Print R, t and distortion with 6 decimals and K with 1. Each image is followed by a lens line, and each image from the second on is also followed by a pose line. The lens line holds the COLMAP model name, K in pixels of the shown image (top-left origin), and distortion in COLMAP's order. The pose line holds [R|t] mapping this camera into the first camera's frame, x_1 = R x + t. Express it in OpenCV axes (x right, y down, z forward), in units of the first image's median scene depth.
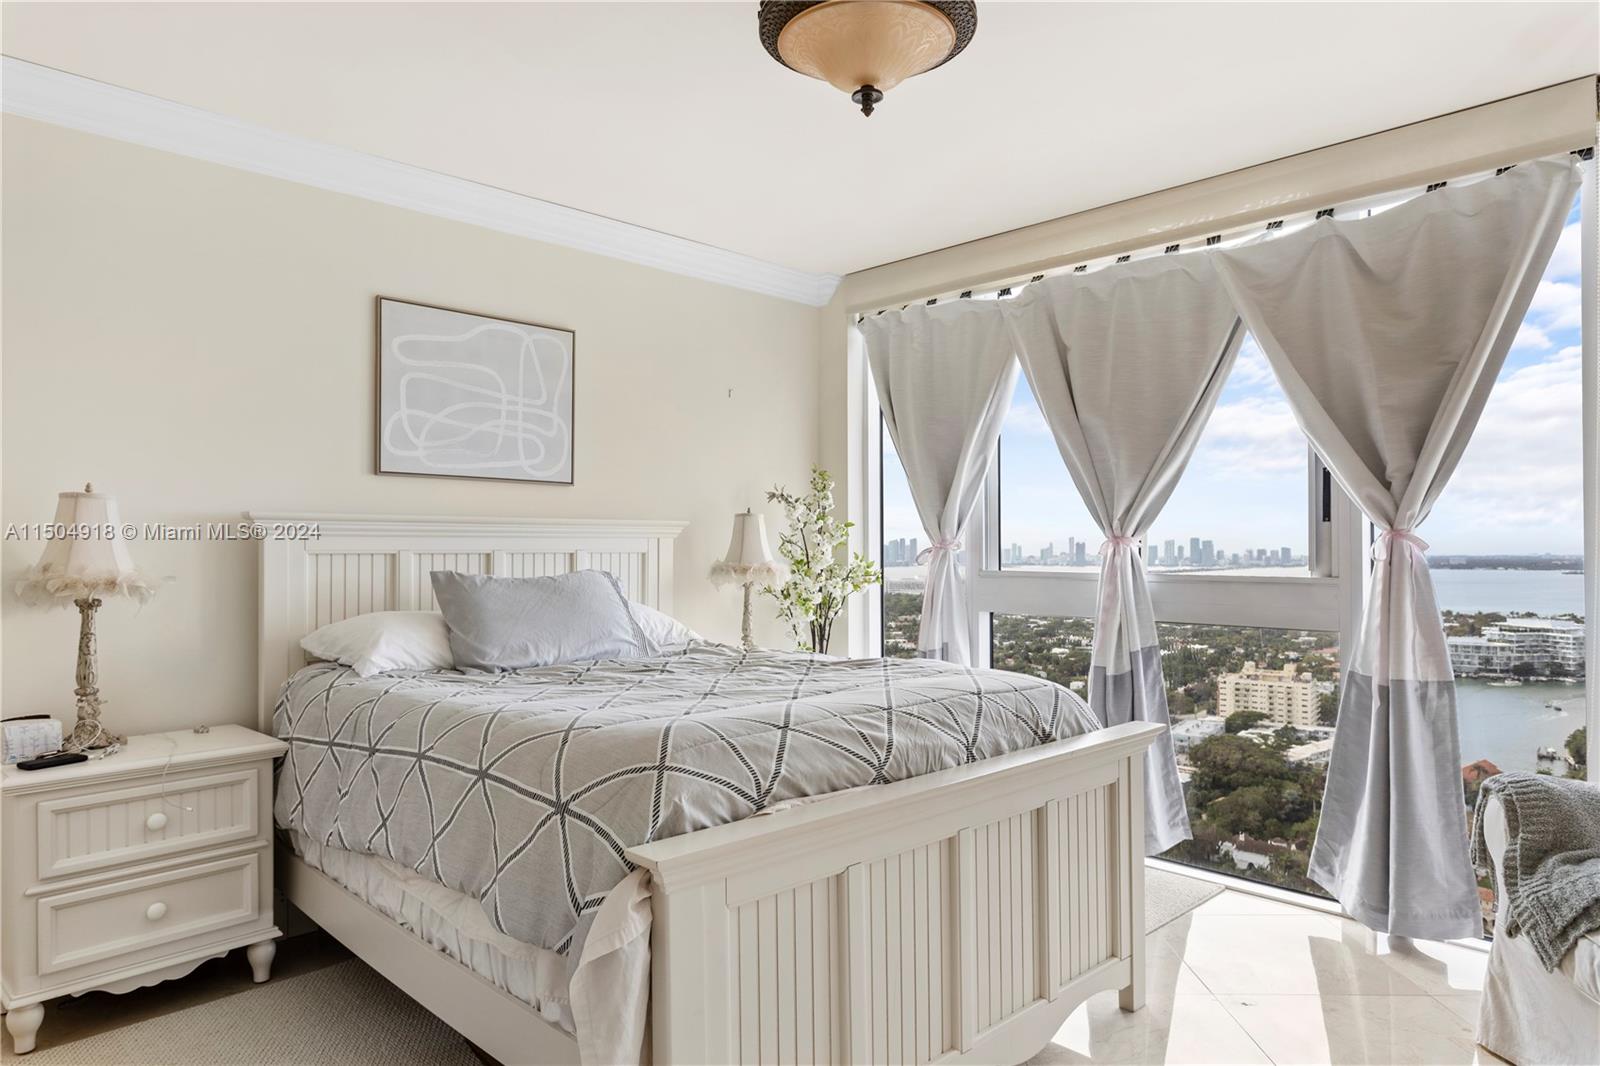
lens RADIAL K [[967.7, 0, 798.9], [0, 967.7, 544.0], [0, 0, 1]] dist [0.001370, 0.001129]
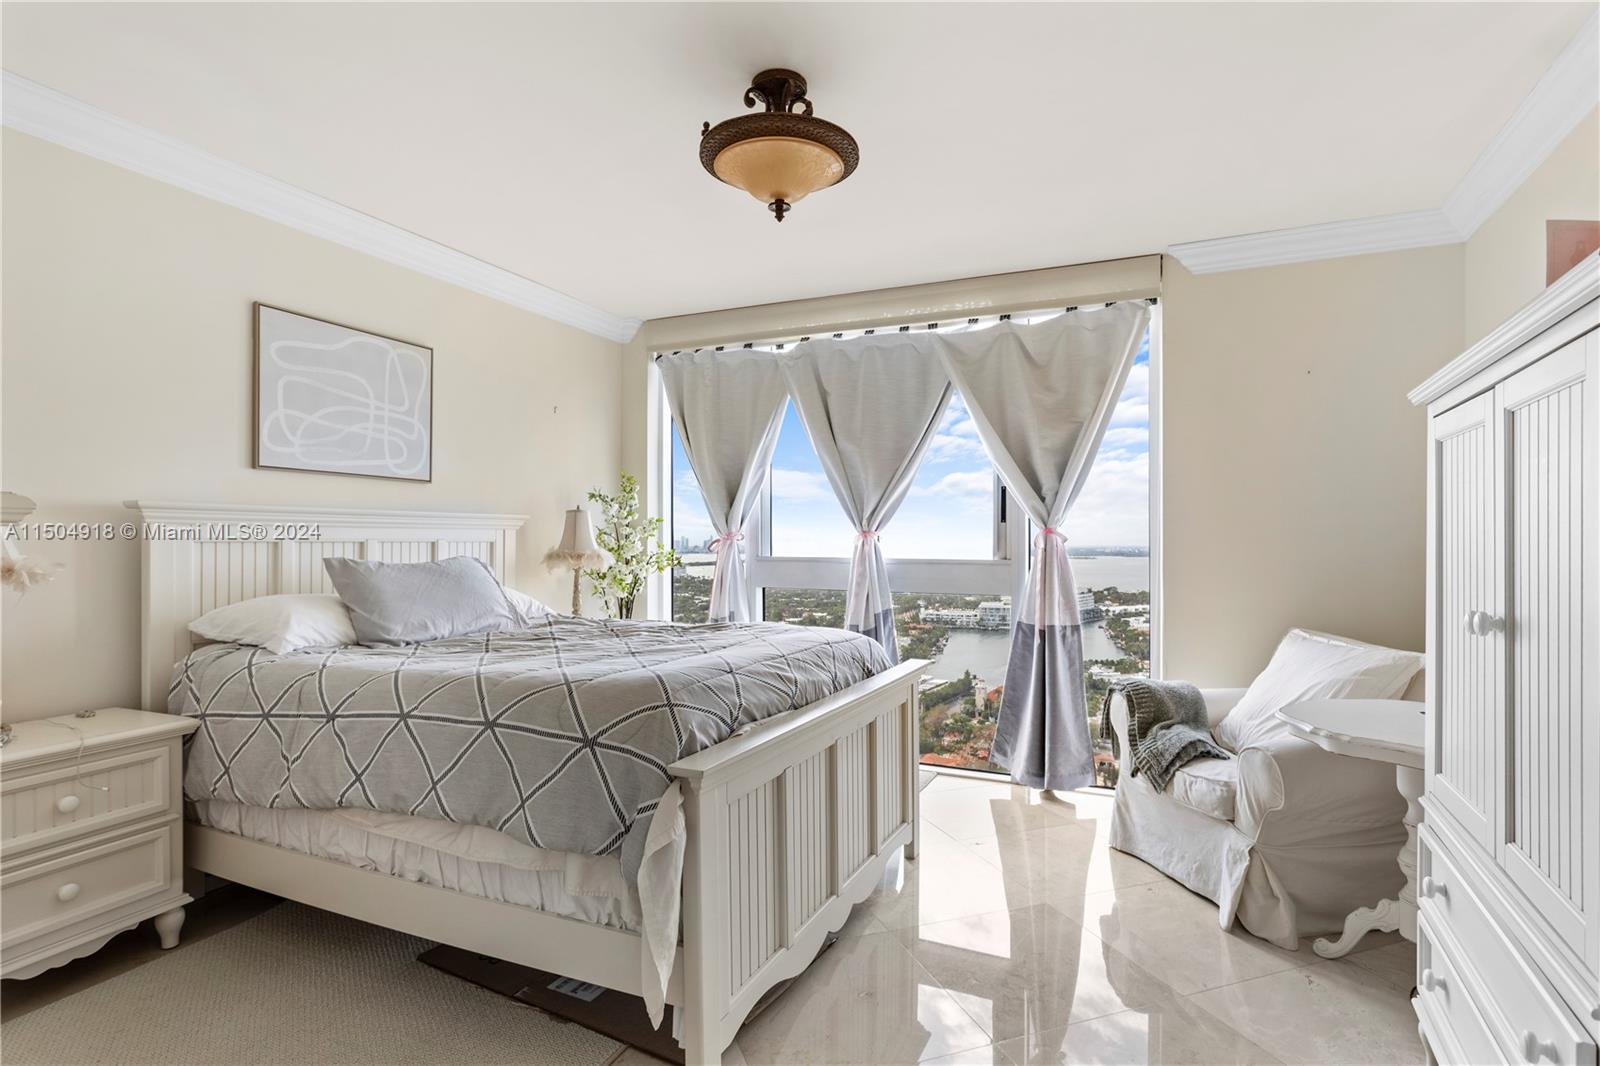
lens RADIAL K [[784.6, 0, 800.6], [0, 784.6, 540.3], [0, 0, 1]] dist [-0.012300, 0.008207]
pose [[0.936210, 0.003847, 0.351421, -0.187709], [-0.005629, 0.999976, 0.004049, 0.001325], [-0.351397, -0.005769, 0.936209, -0.029533]]
